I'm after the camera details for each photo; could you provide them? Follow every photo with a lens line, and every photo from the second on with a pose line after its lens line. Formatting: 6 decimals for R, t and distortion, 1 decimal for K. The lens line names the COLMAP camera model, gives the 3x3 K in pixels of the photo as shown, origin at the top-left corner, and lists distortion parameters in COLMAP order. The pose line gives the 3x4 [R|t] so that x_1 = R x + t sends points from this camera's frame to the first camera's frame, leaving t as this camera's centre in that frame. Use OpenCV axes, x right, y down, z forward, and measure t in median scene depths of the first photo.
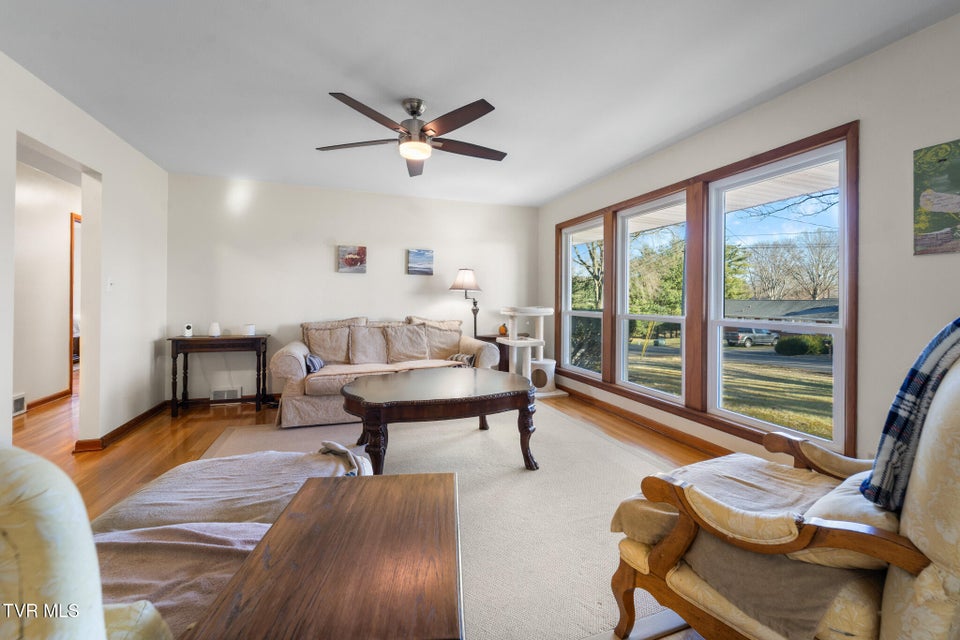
lens RADIAL K [[401.9, 0, 490.5], [0, 401.9, 298.9], [0, 0, 1]] dist [0.000211, -0.000160]
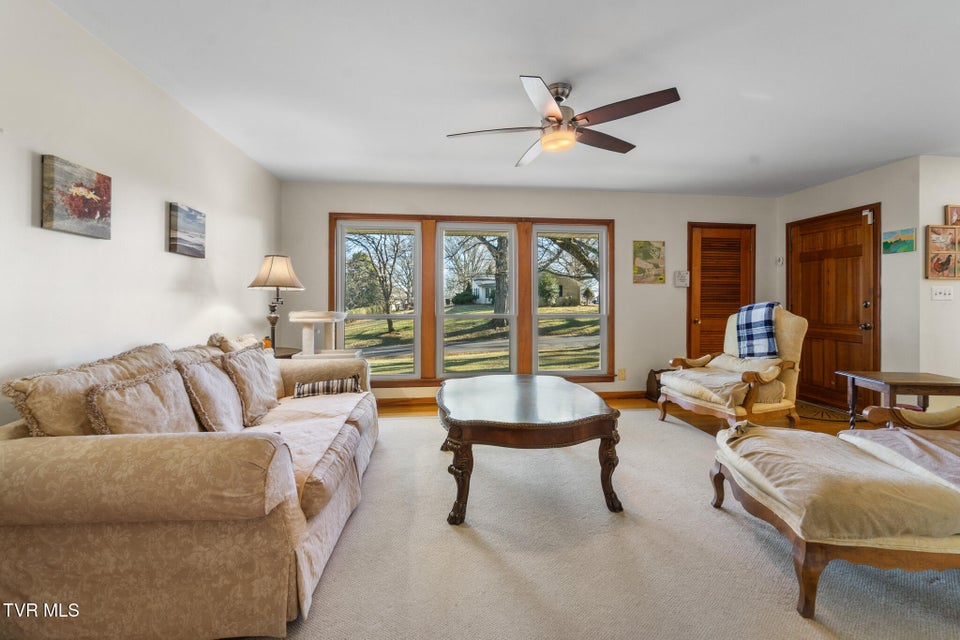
lens RADIAL K [[407.7, 0, 485.6], [0, 407.7, 306.2], [0, 0, 1]] dist [0.000224, -0.000286]
pose [[0.230186, -0.012896, 0.973061, -0.632958], [0.000729, 0.999914, 0.013079, -0.000713], [-0.973146, -0.002301, 0.230176, 0.521650]]
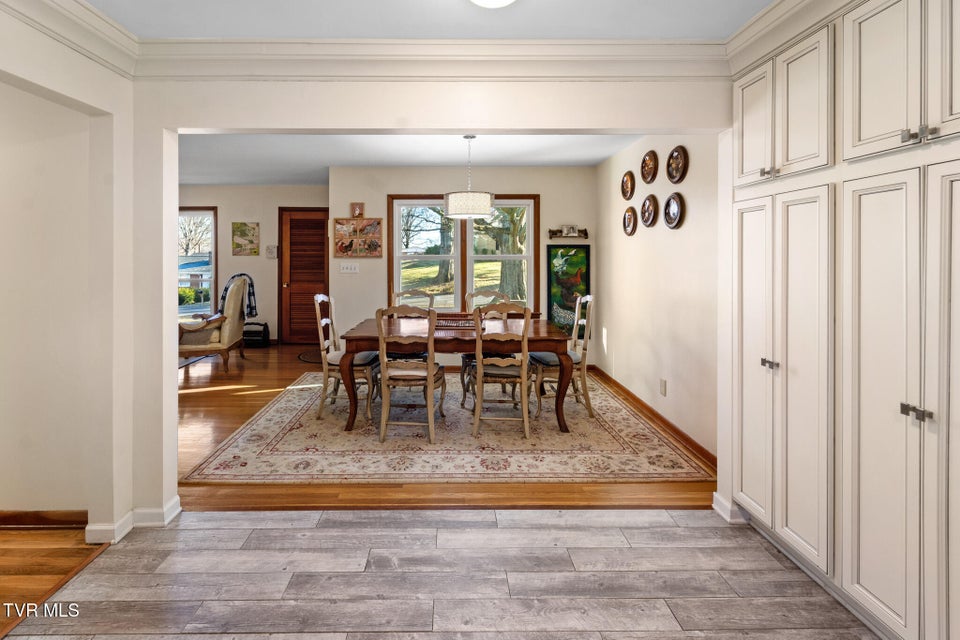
lens RADIAL K [[440.0, 0, 451.3], [0, 440.0, 259.4], [0, 0, 1]] dist [0.000972, -0.000059]
pose [[0.343118, -0.016131, 0.939154, -0.647860], [0.001768, 0.999862, 0.016528, -0.053101], [-0.939291, -0.004010, 0.343099, -0.728414]]
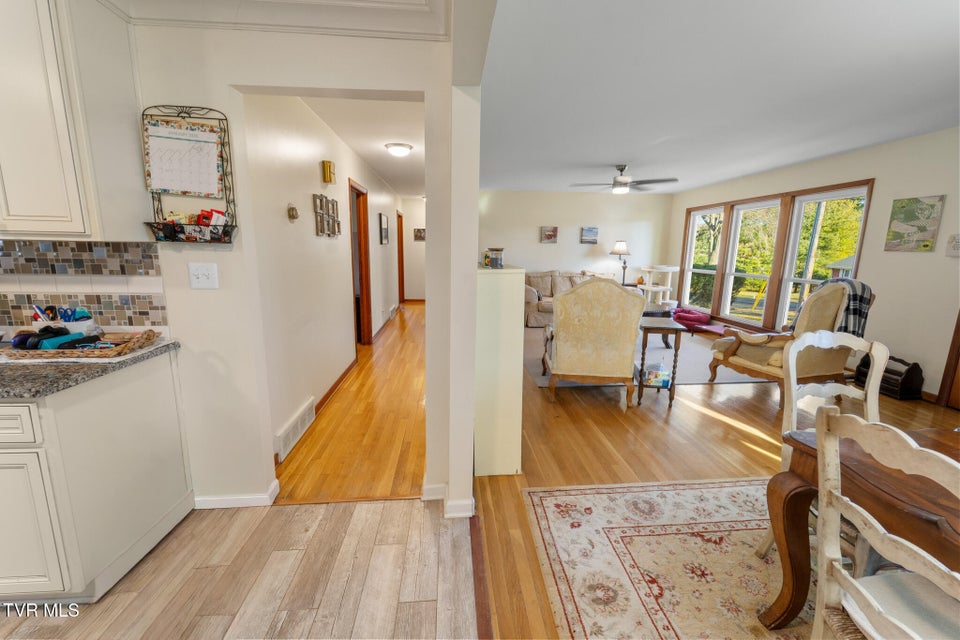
lens RADIAL K [[385.3, 0, 481.9], [0, 385.3, 317.7], [0, 0, 1]] dist [0.001314, -0.001052]
pose [[0.963989, 0.052906, -0.260627, -0.178373], [-0.005130, 0.983529, 0.180679, -0.047901], [0.265893, -0.172835, 0.948382, -0.624388]]
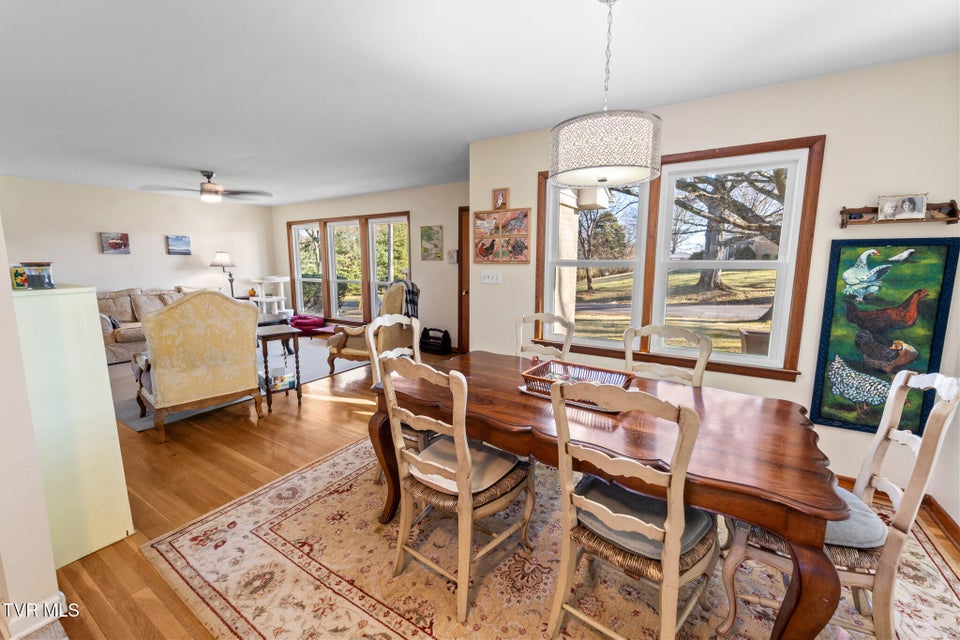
lens RADIAL K [[385.3, 0, 481.9], [0, 385.3, 317.7], [0, 0, 1]] dist [0.001314, -0.001052]
pose [[0.791879, -0.094447, 0.603331, -0.181218], [0.001748, 0.988315, 0.152418, -0.049422], [-0.610676, -0.119642, 0.782790, -0.696625]]
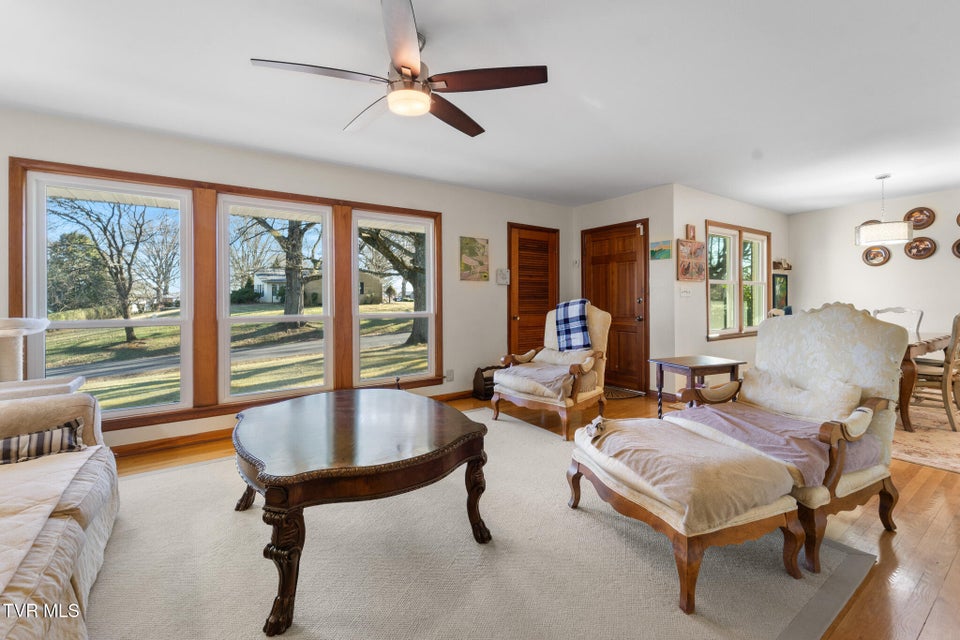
lens RADIAL K [[413.1, 0, 494.8], [0, 413.1, 301.8], [0, 0, 1]] dist [-0.000885, -0.001114]
pose [[-0.260862, -0.007845, 0.965344, -0.546344], [0.004942, 0.999943, 0.009461, -0.001207], [-0.965364, 0.007239, -0.260808, 0.576455]]
